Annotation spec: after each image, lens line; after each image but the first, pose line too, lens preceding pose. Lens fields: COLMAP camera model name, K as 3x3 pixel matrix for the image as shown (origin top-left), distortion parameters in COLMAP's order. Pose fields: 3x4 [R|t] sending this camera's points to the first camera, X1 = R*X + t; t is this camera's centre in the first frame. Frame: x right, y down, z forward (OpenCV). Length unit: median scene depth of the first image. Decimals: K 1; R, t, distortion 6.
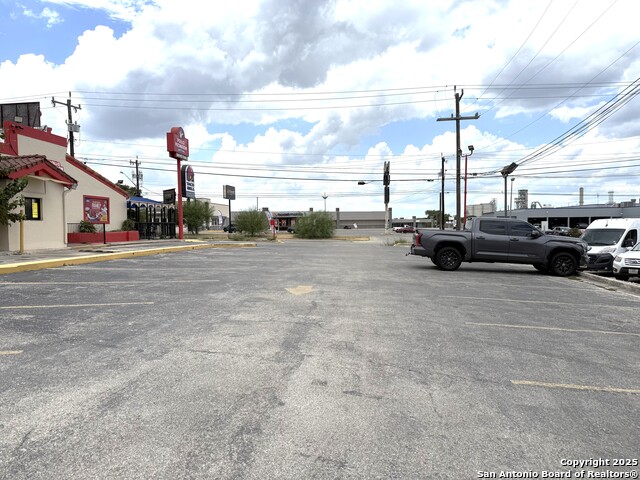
lens RADIAL K [[452.0, 0, 326.8], [0, 452.0, 243.8], [0, 0, 1]] dist [0.027862, -0.042693]
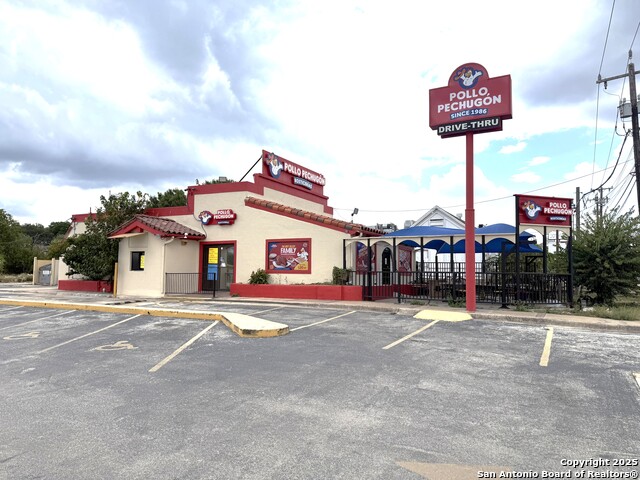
lens RADIAL K [[452.0, 0, 319.8], [0, 452.0, 252.6], [0, 0, 1]] dist [0.027862, -0.042693]
pose [[-0.374433, -0.037978, -0.926476, 0.190119], [-0.040800, 0.998868, -0.024456, -0.062873], [0.926356, 0.028644, -0.375558, 1.325776]]
